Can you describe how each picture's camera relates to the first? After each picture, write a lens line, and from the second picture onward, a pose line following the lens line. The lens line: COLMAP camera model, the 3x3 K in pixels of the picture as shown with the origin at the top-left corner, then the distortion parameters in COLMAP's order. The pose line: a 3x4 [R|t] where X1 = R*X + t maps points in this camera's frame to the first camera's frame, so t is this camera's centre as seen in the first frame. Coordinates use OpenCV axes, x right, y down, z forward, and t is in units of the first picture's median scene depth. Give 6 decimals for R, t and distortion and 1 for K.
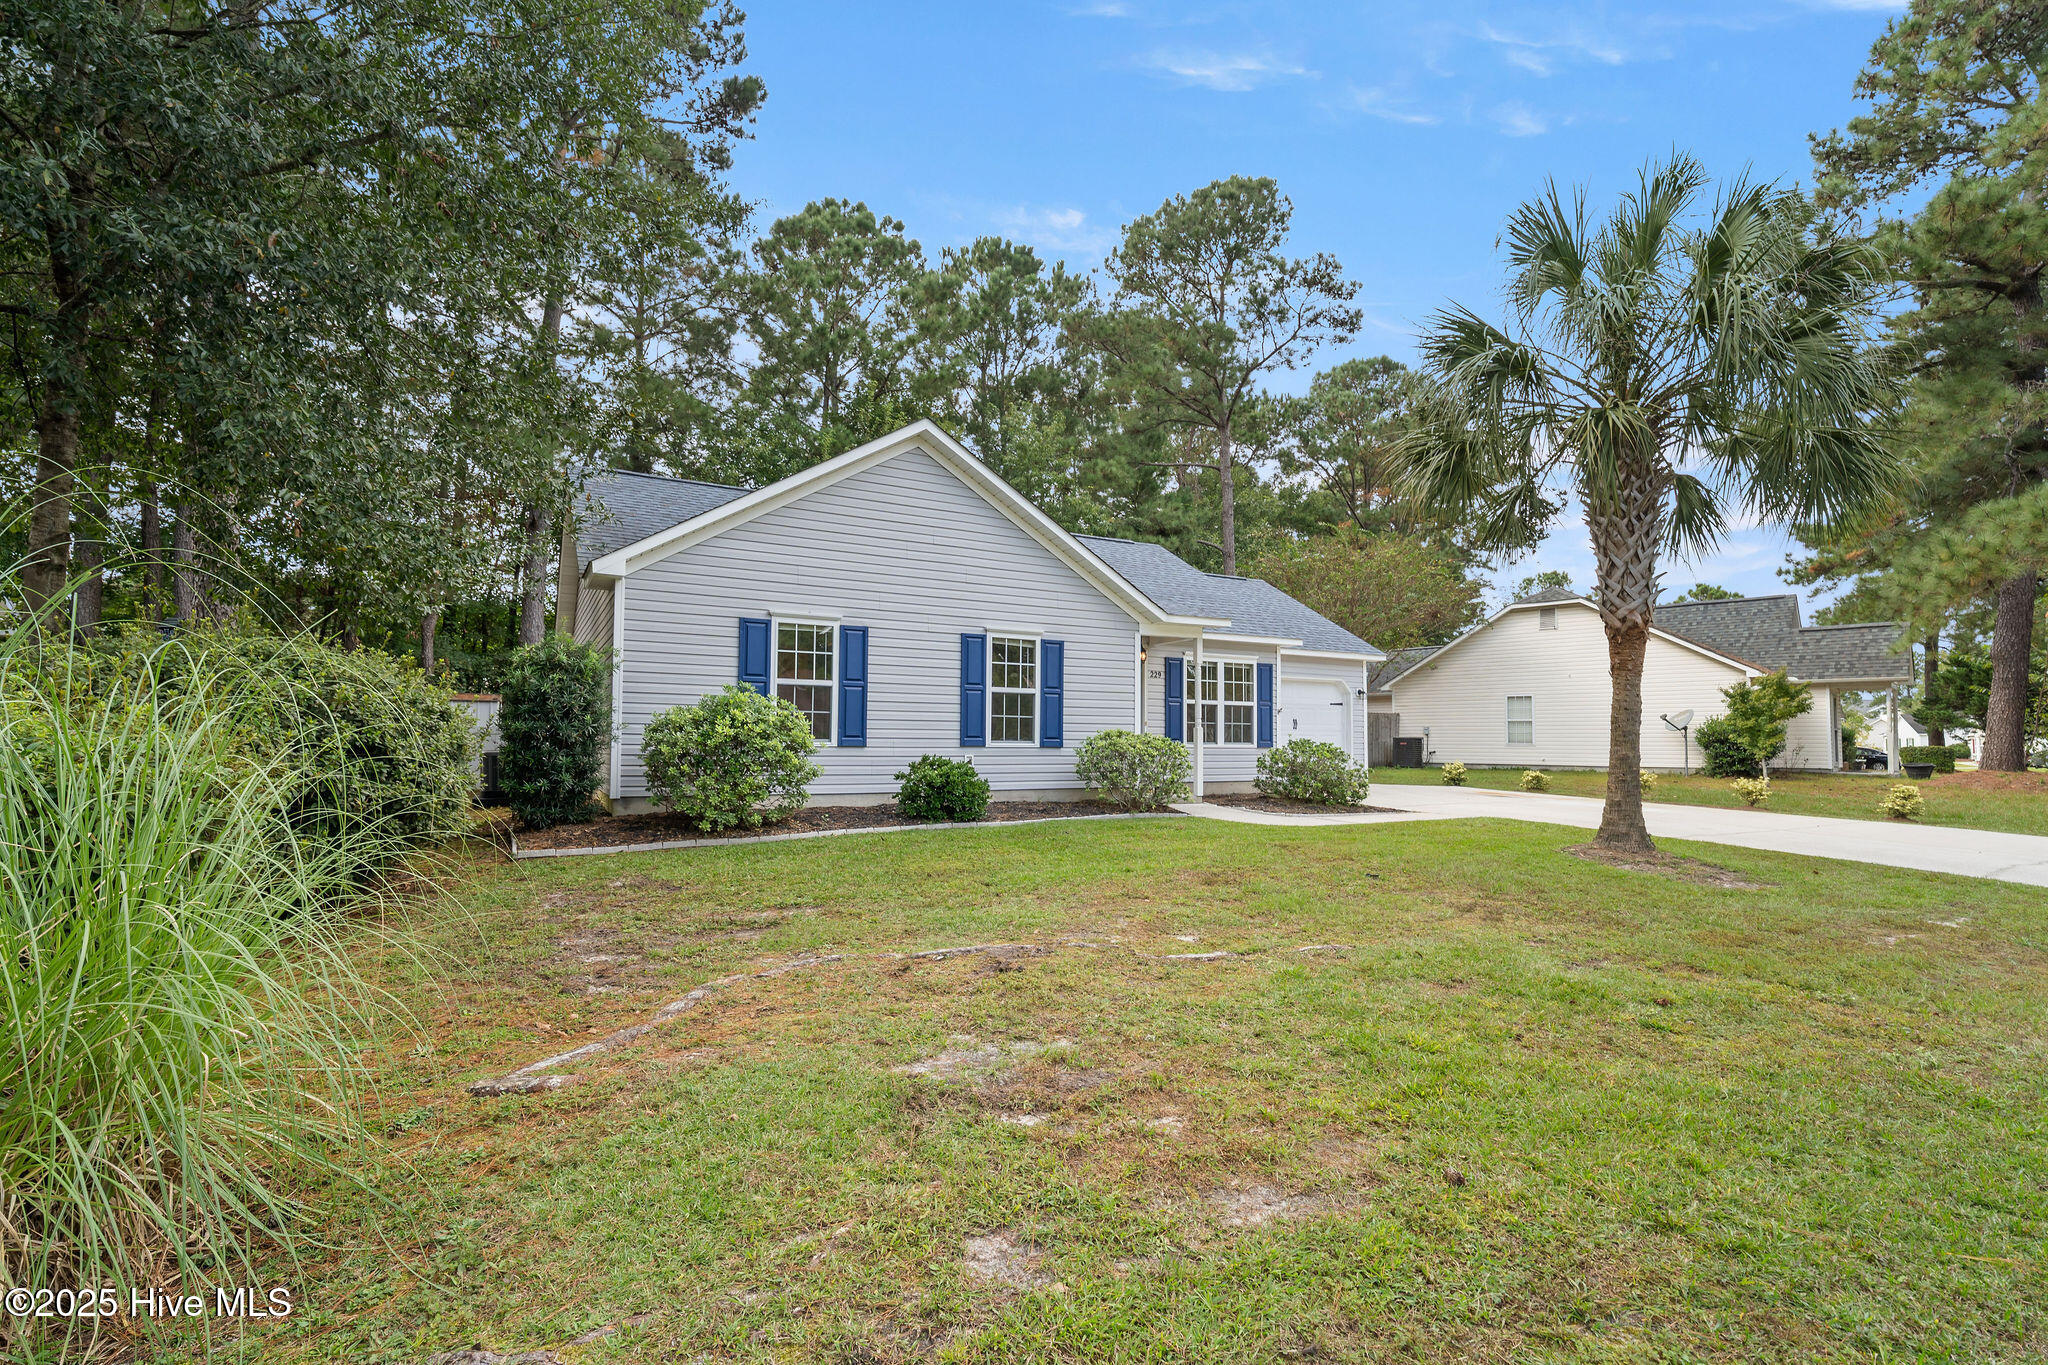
lens RADIAL K [[916.7, 0, 1029.9], [0, 916.7, 734.4], [0, 0, 1]] dist [0.000063, -0.000002]
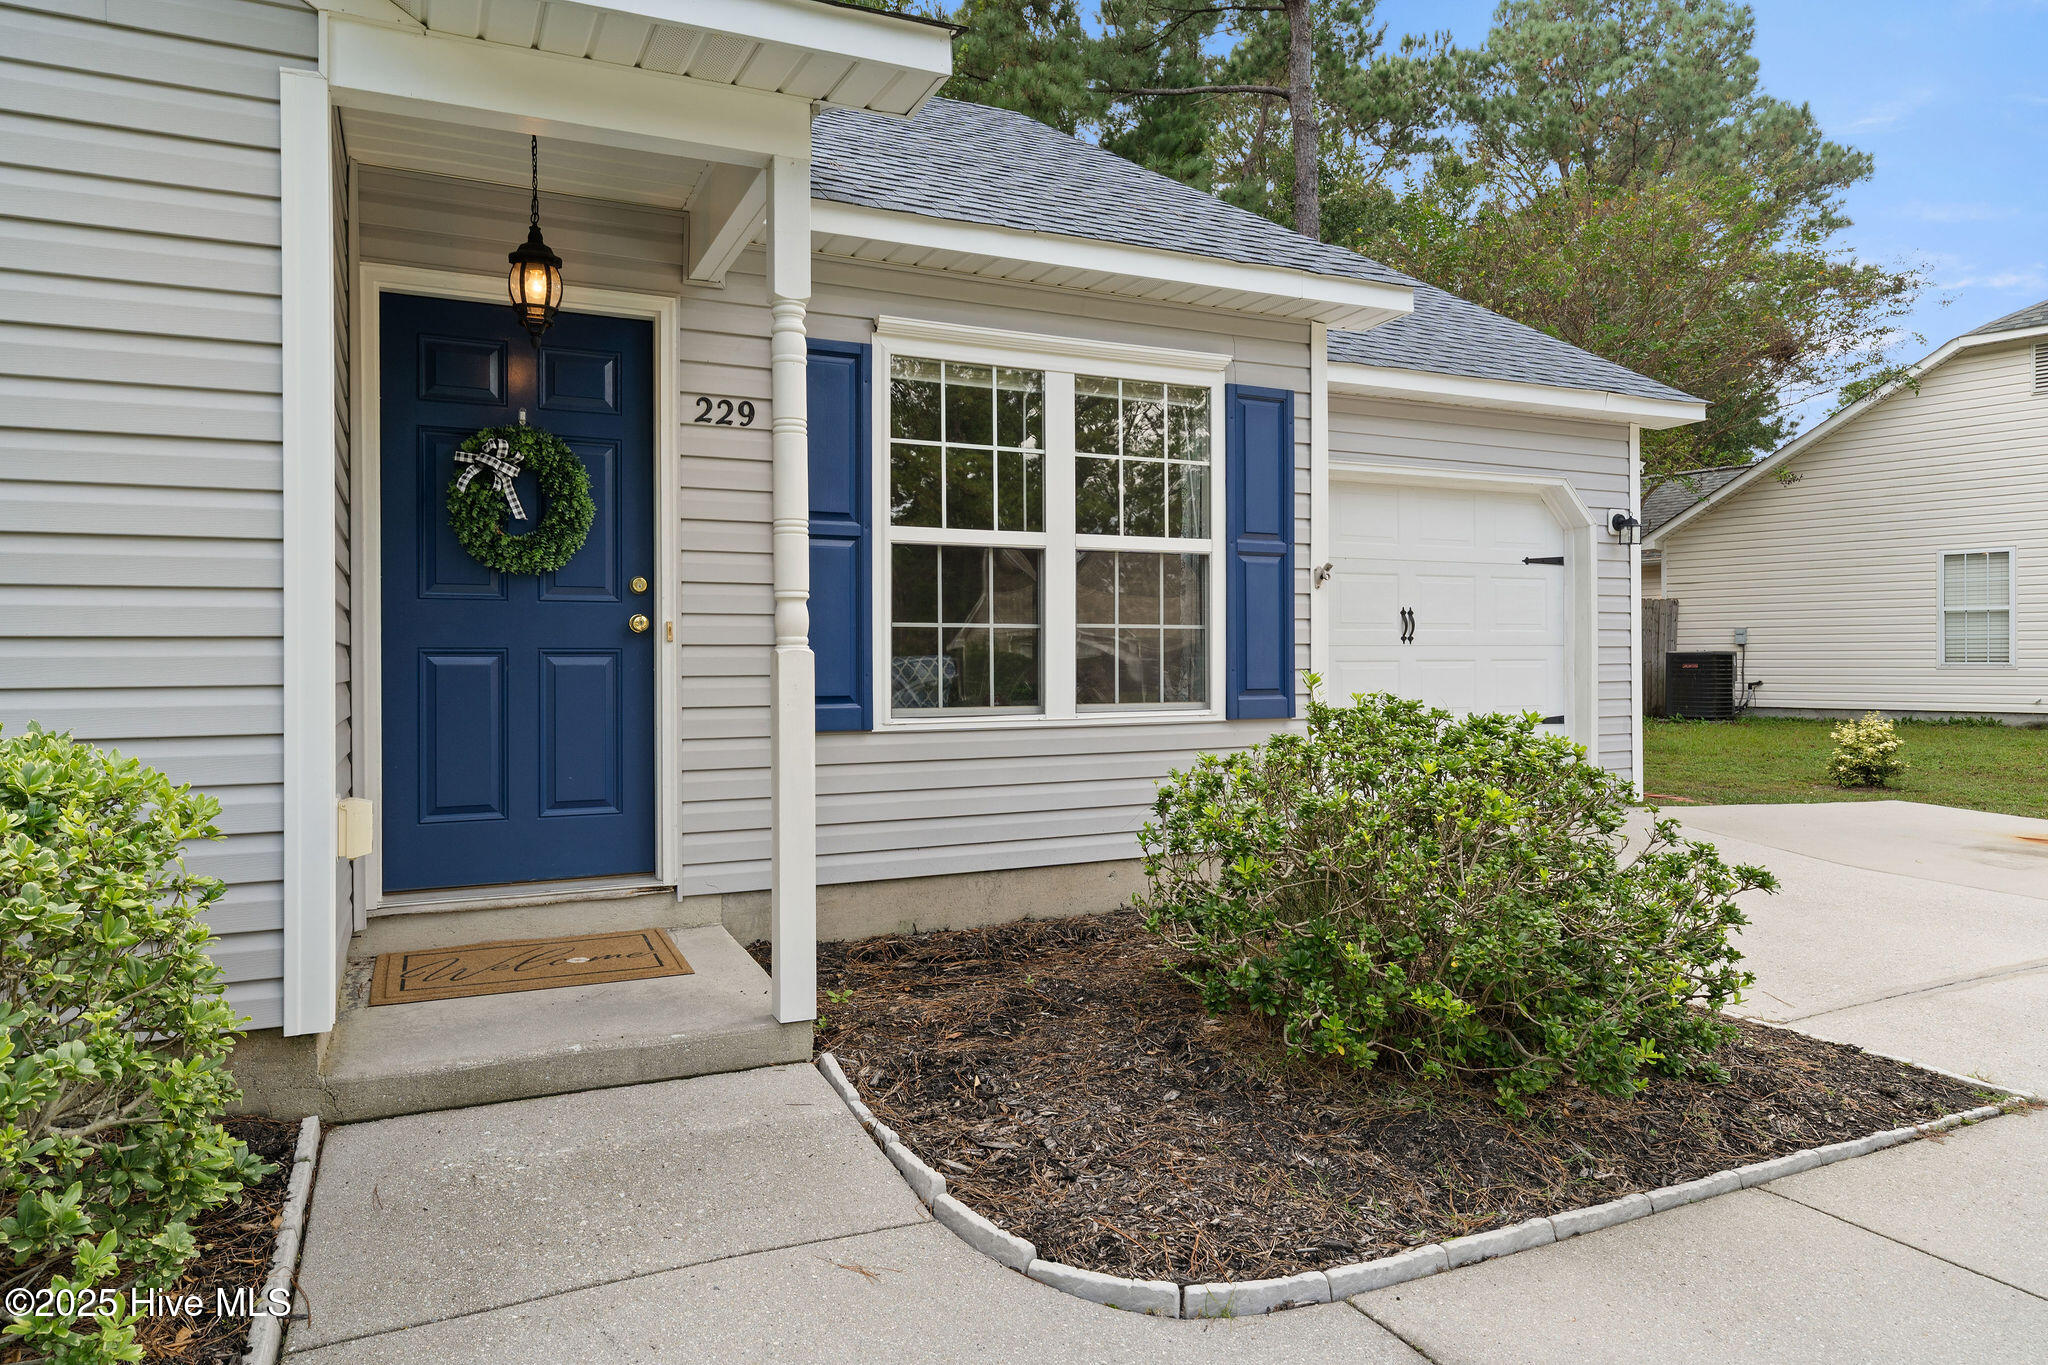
lens RADIAL K [[1251.9, 0, 1024.0], [0, 1251.9, 682.5], [0, 0, 1]] dist [-0.001660, 0.000103]
pose [[0.997925, -0.011910, -0.063281, 0.216849], [0.013735, 0.999500, 0.028486, -0.006772], [0.062910, -0.029296, 0.997589, 0.662279]]
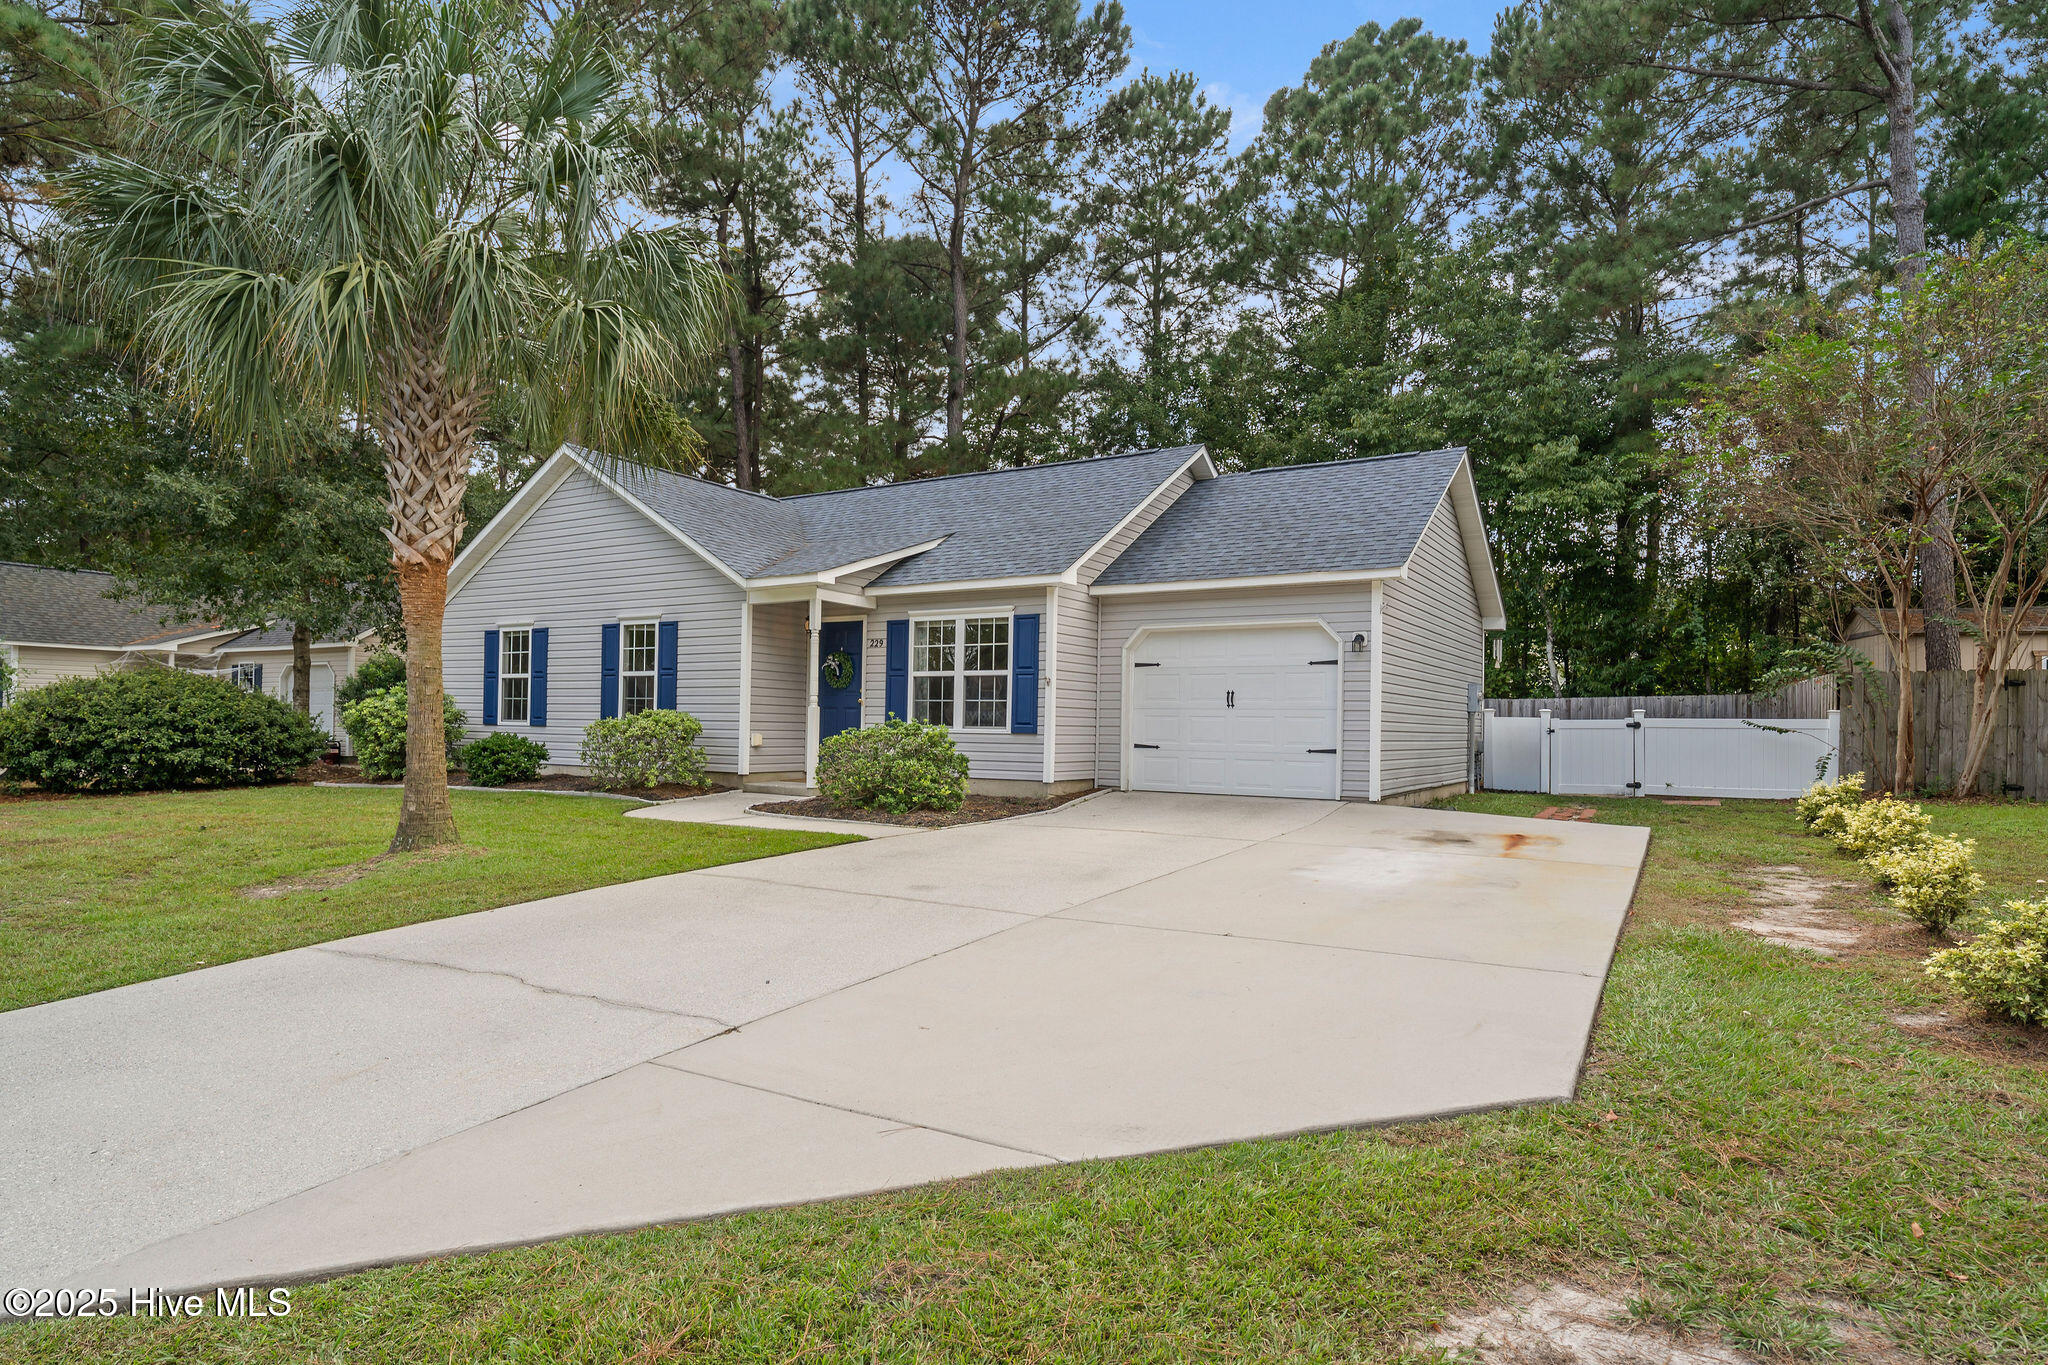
lens RADIAL K [[1163.2, 0, 1024.0], [0, 1163.2, 682.5], [0, 0, 1]] dist [-0.000180, -0.000051]
pose [[0.502648, -0.037840, -0.863663, 1.047326], [-0.002789, 0.998965, -0.045391, 0.015798], [0.864487, 0.025225, 0.502022, 0.562054]]
